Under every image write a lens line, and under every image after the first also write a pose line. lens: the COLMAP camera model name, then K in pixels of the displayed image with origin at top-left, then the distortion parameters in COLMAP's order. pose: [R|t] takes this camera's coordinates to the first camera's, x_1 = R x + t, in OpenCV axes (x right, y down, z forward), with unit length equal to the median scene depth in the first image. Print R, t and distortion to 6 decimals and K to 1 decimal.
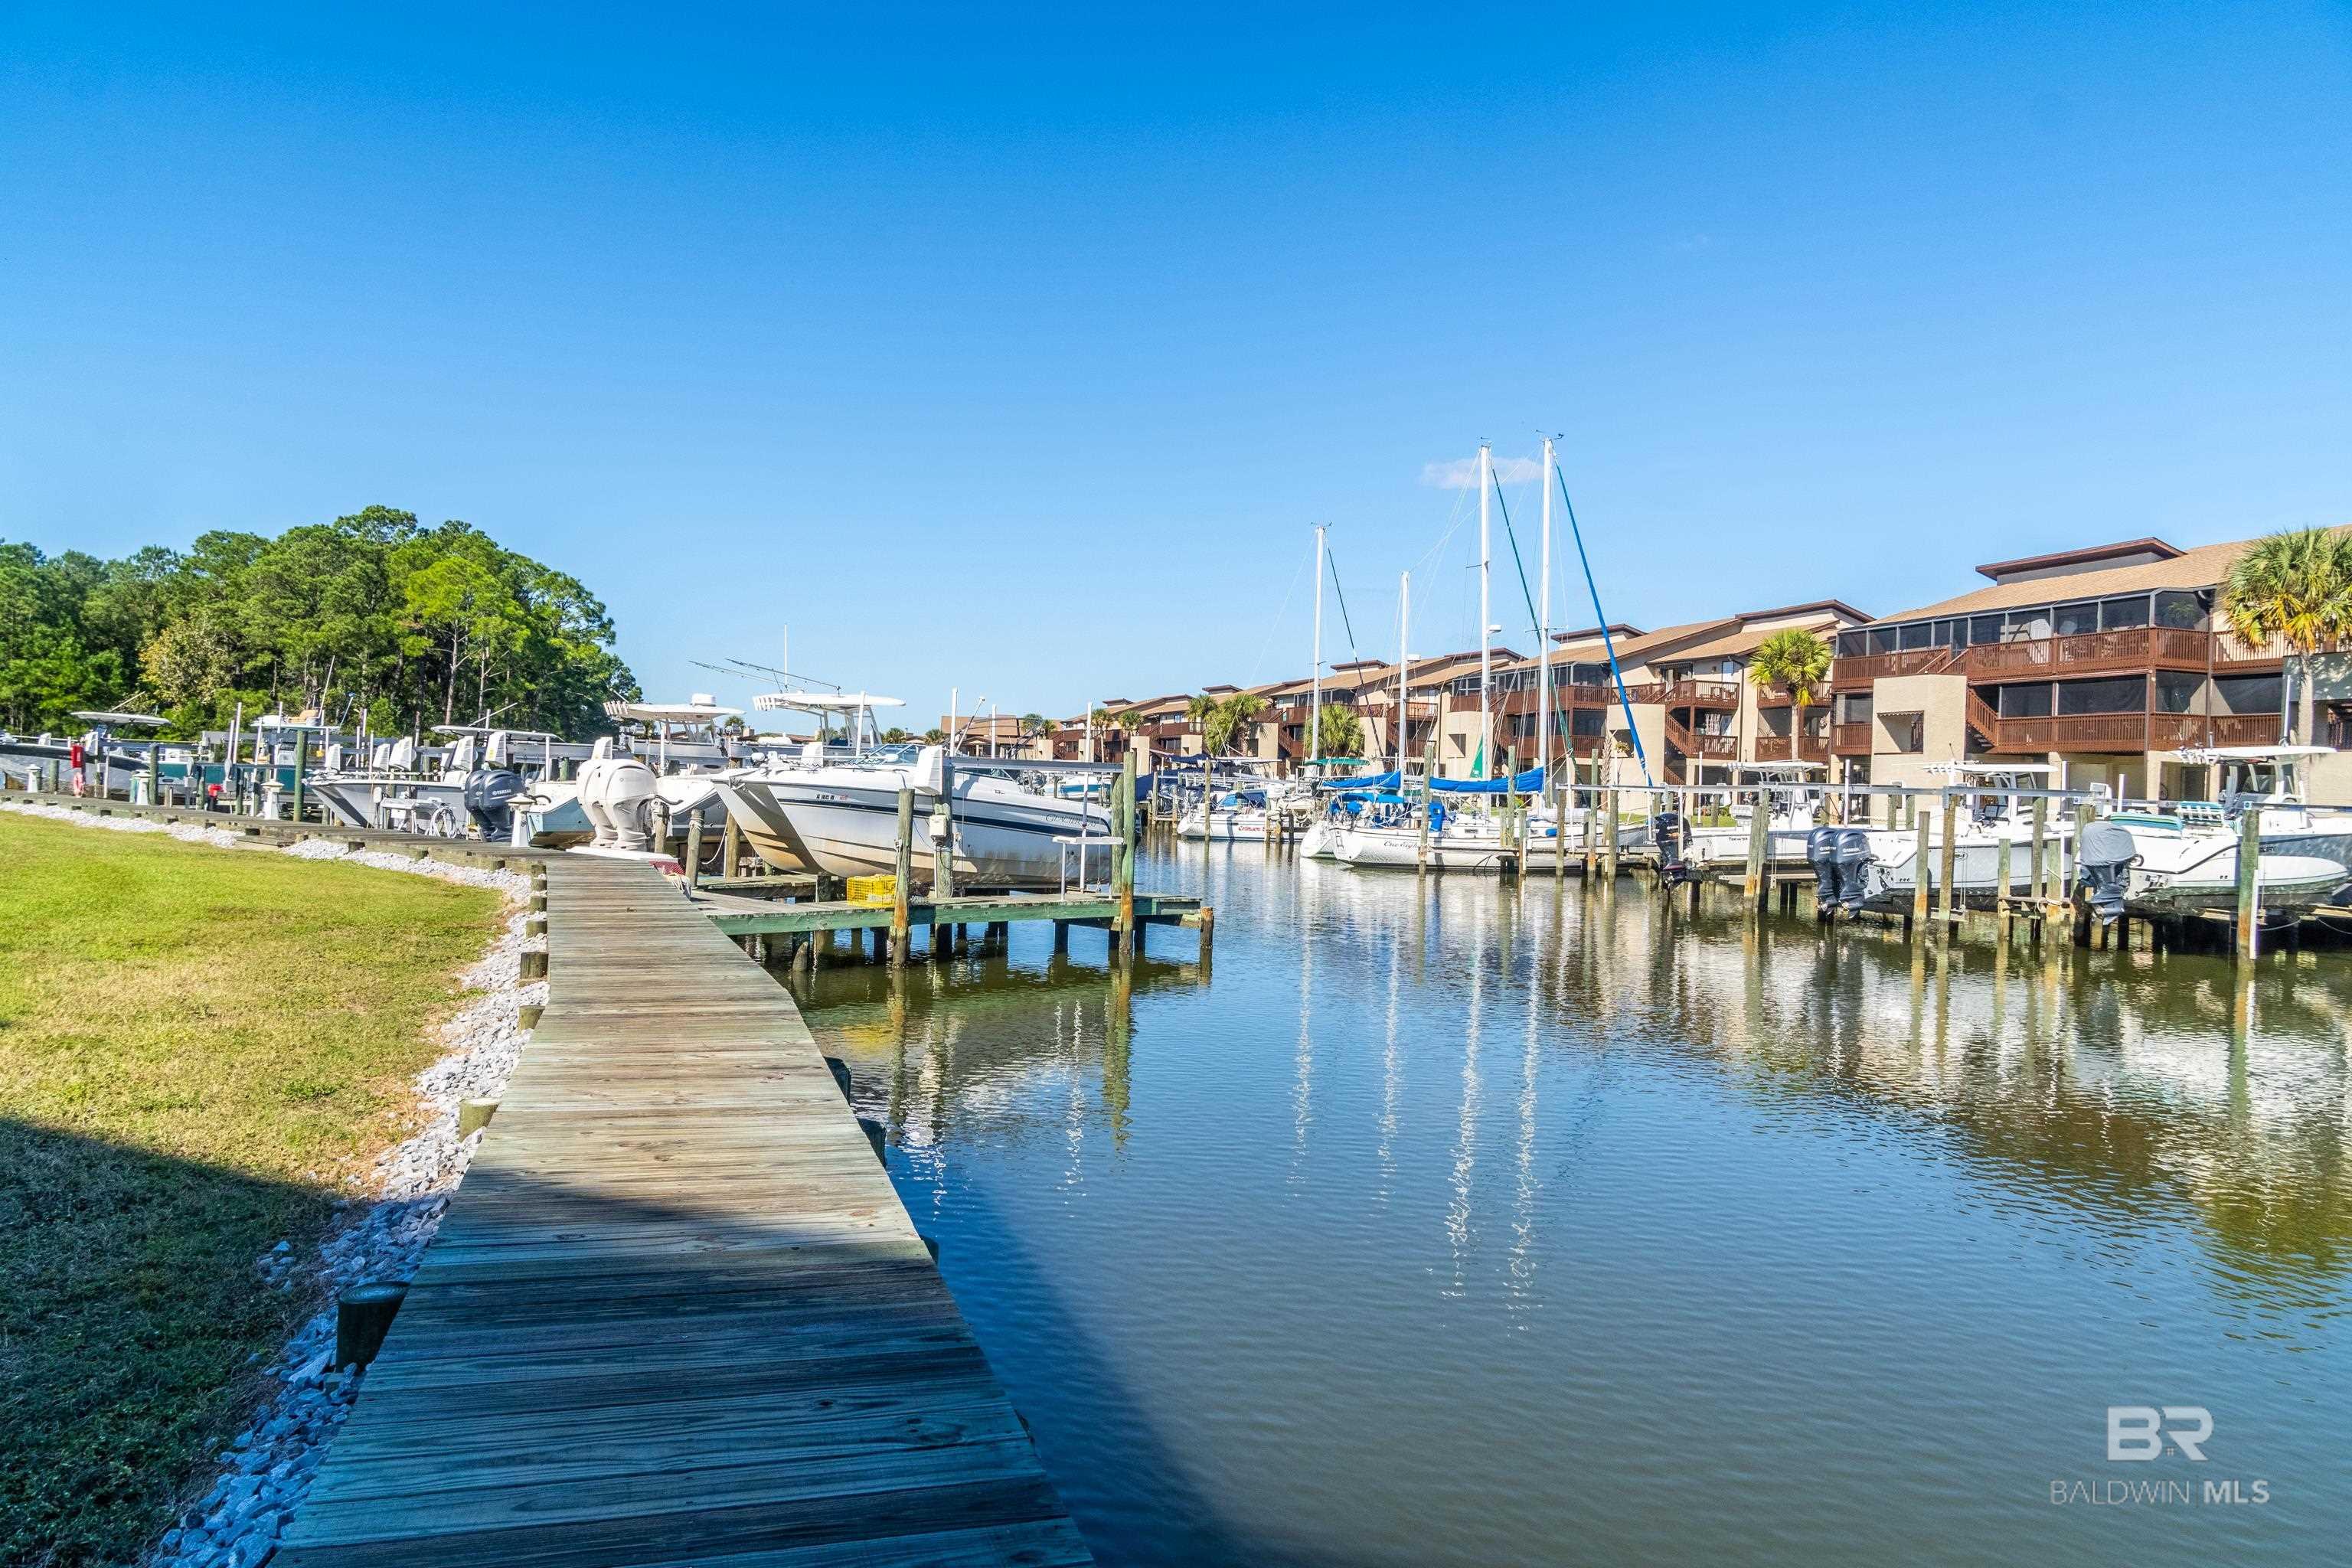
lens RADIAL K [[1616.0, 0, 1174.8], [0, 1616.0, 793.2], [0, 0, 1]] dist [-0.009059, 0.005271]
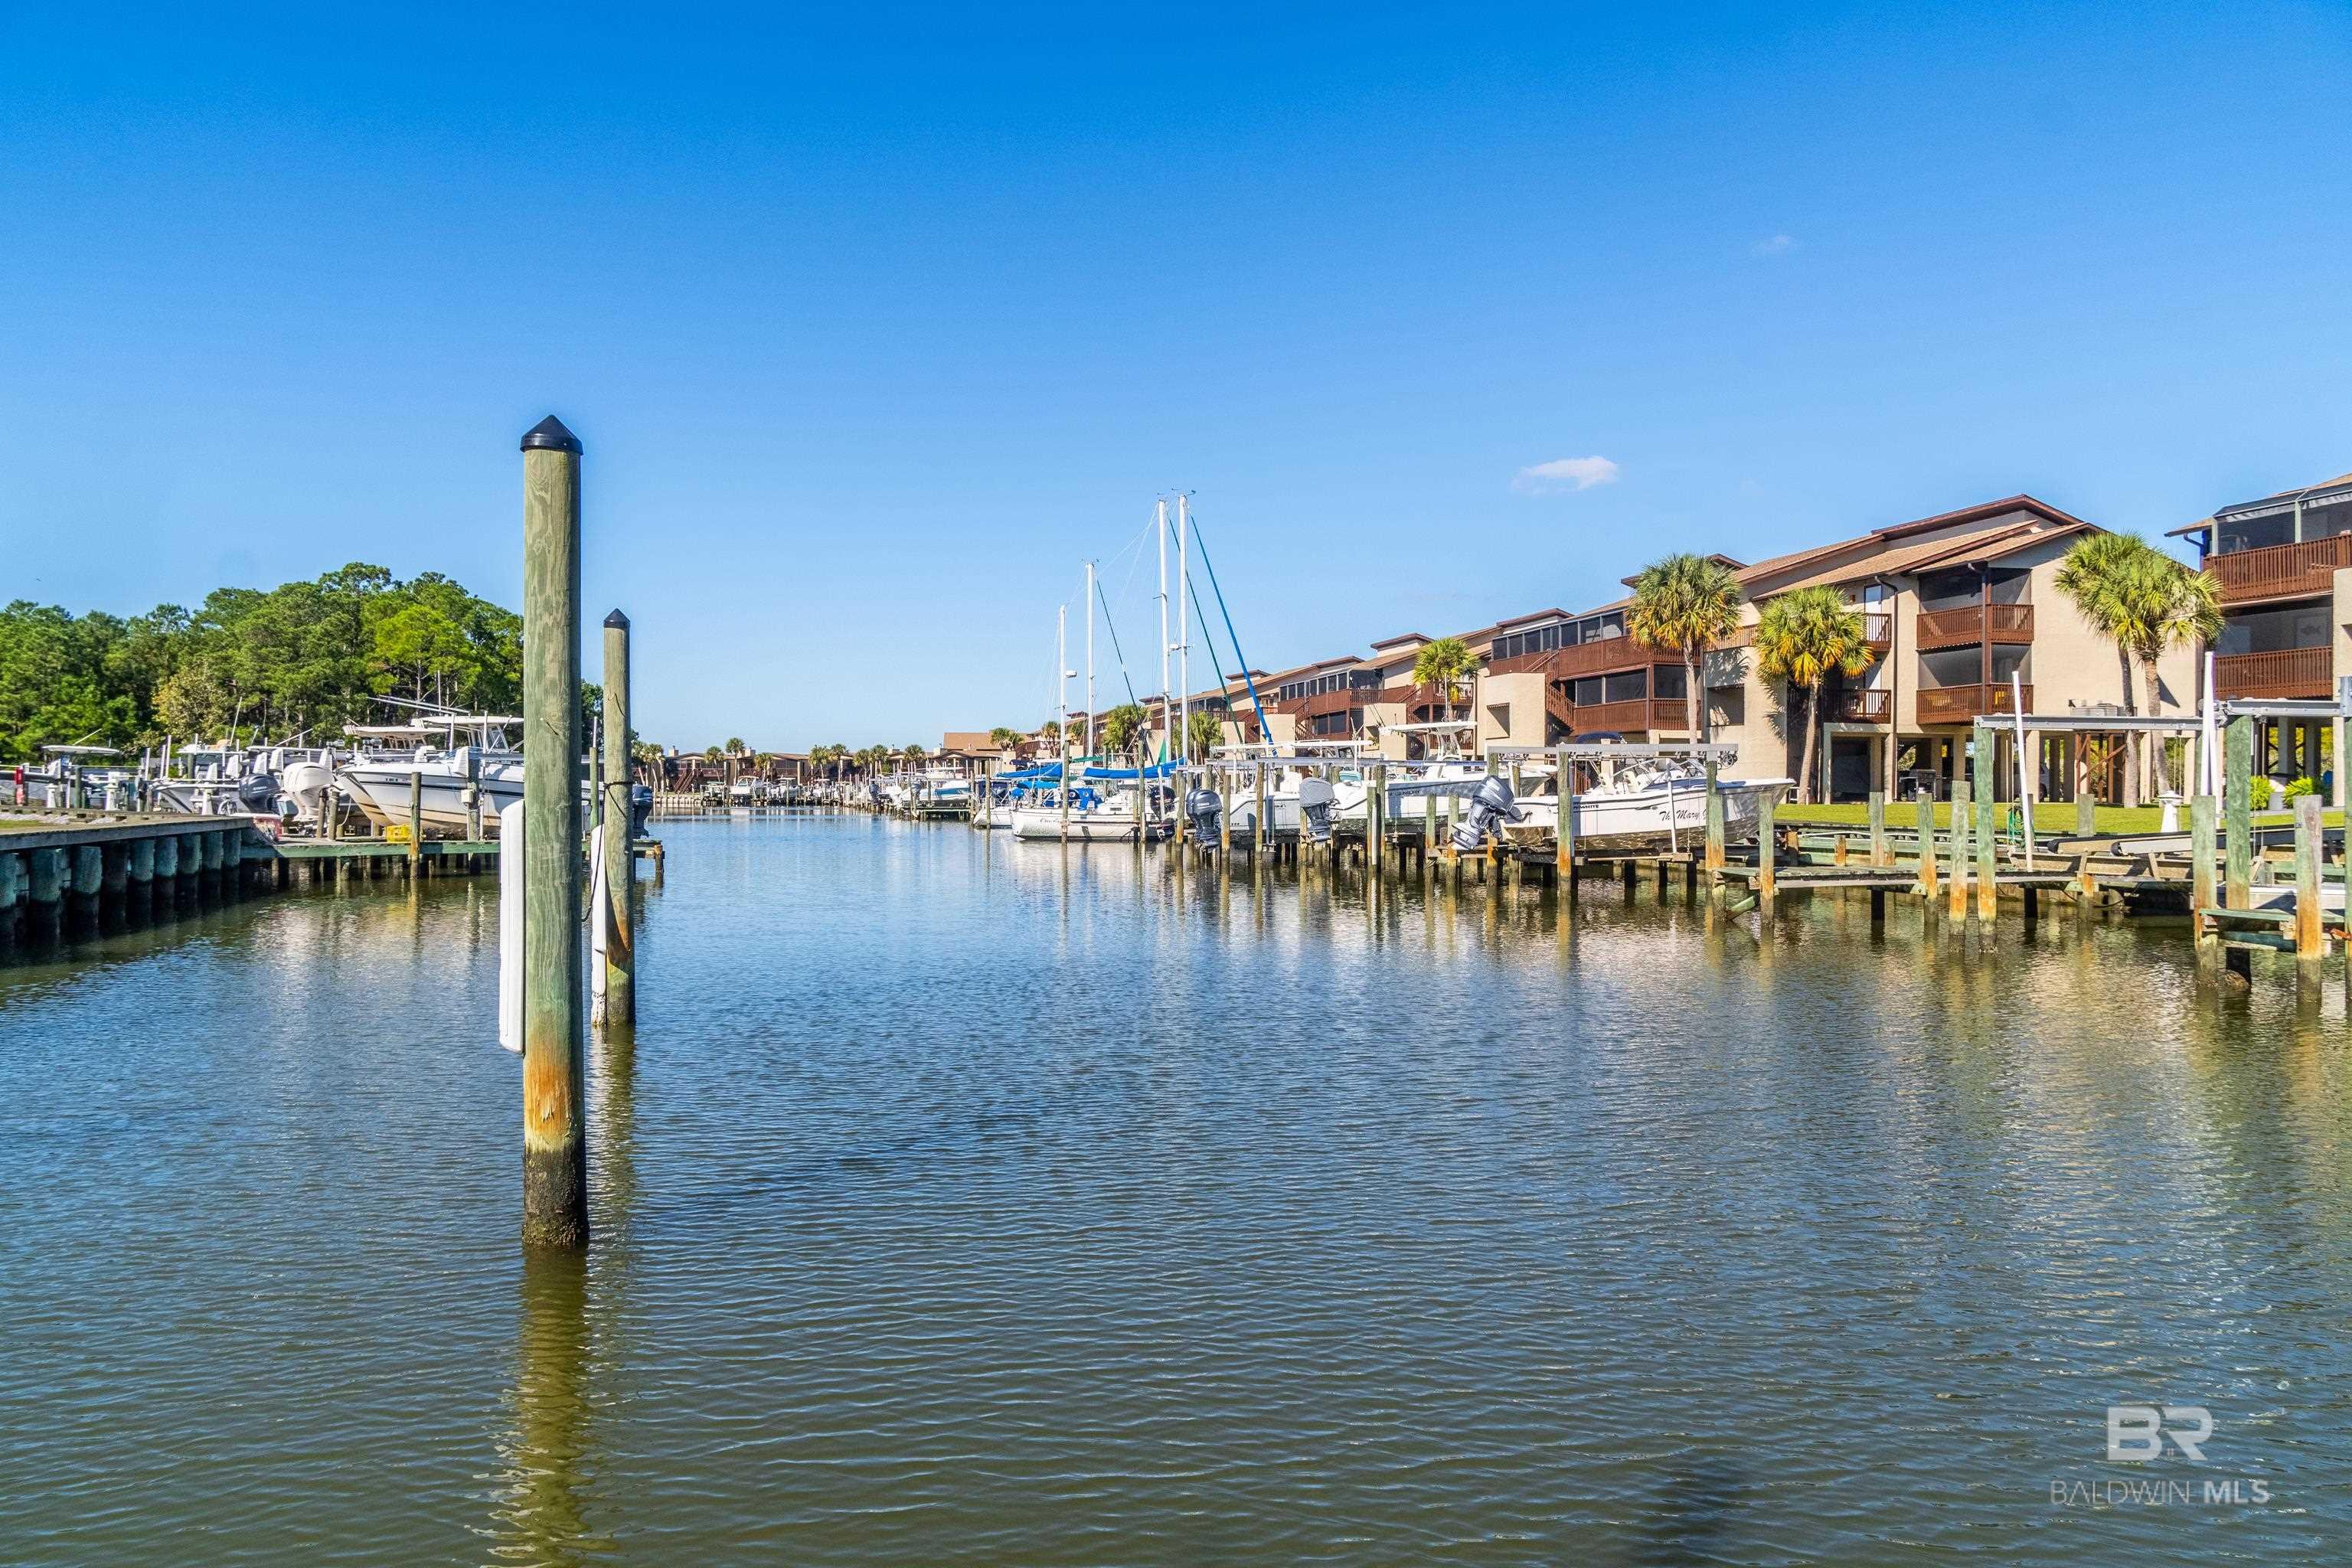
lens RADIAL K [[1616.0, 0, 1174.8], [0, 1616.0, 793.2], [0, 0, 1]] dist [-0.009059, 0.005271]
pose [[0.998745, -0.026937, -0.042219, 0.317141], [0.026652, 0.999618, -0.007293, 0.024117], [0.042399, 0.006159, 0.999082, -0.294389]]
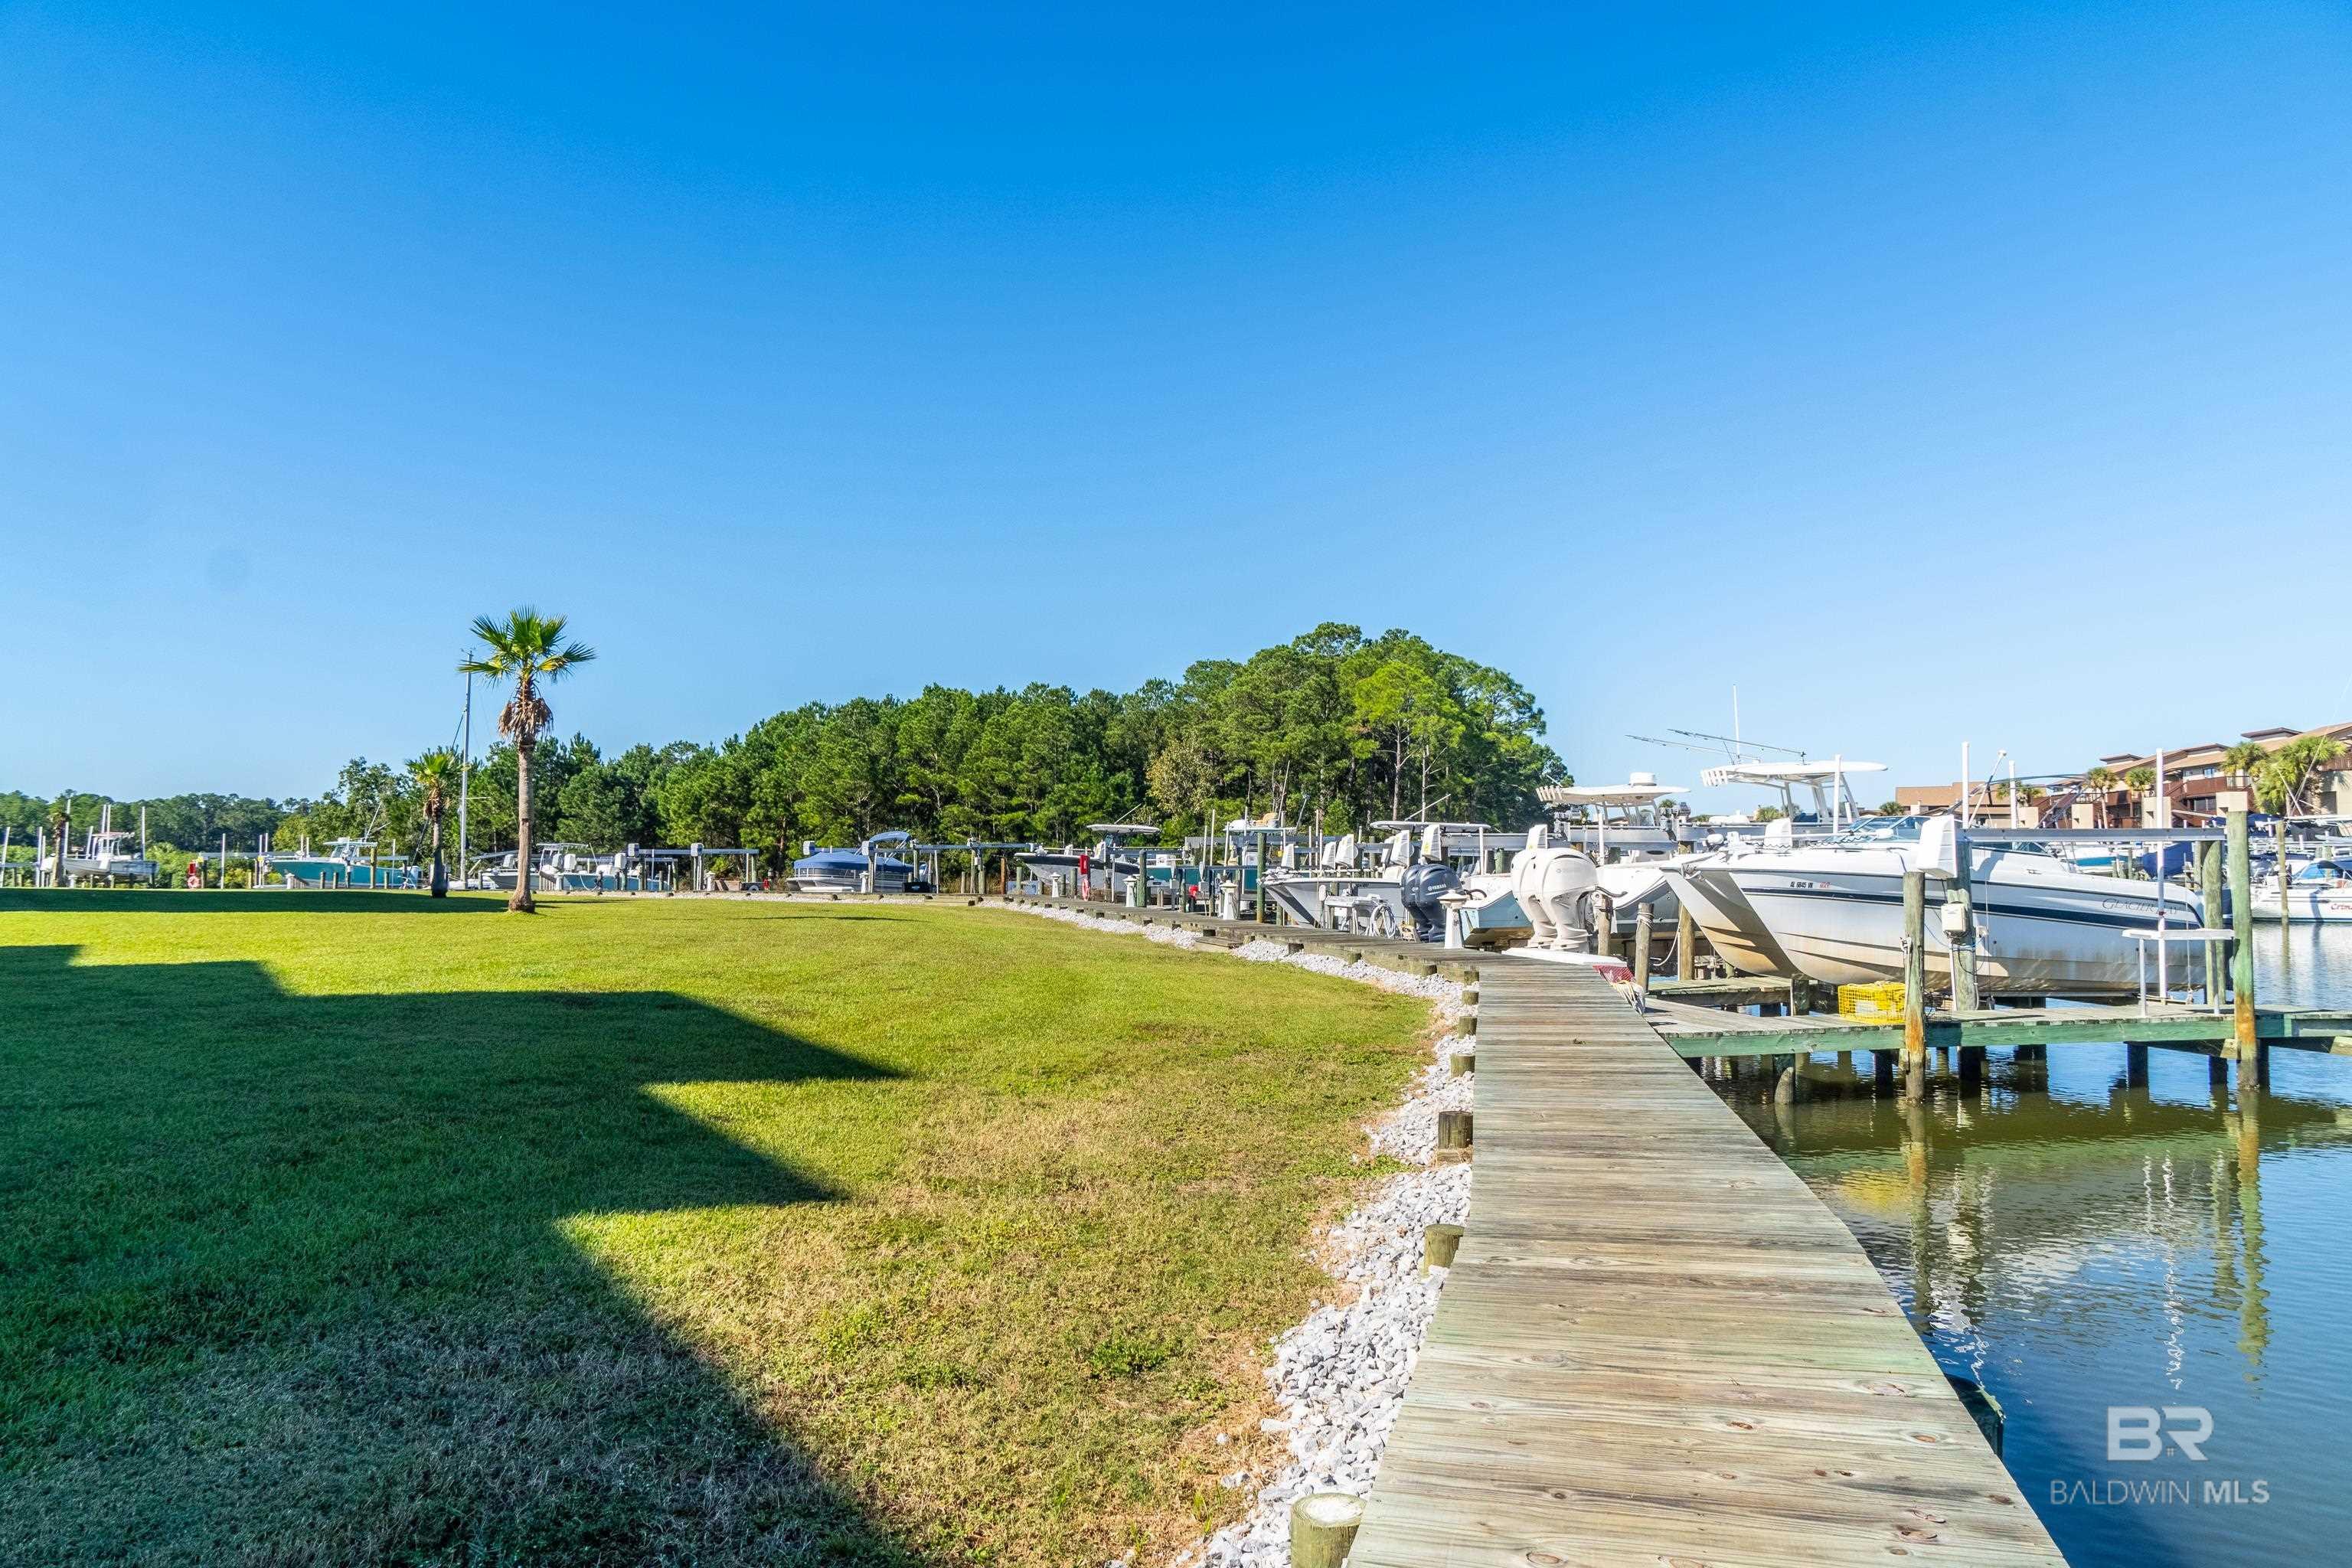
lens RADIAL K [[1623.1, 0, 1171.0], [0, 1623.1, 791.9], [0, 0, 1]] dist [-0.008208, -0.001435]
pose [[0.844626, -0.056532, -0.532363, -0.022951], [0.027884, 0.997705, -0.061709, -0.001403], [0.534630, 0.037277, 0.844264, 0.066418]]
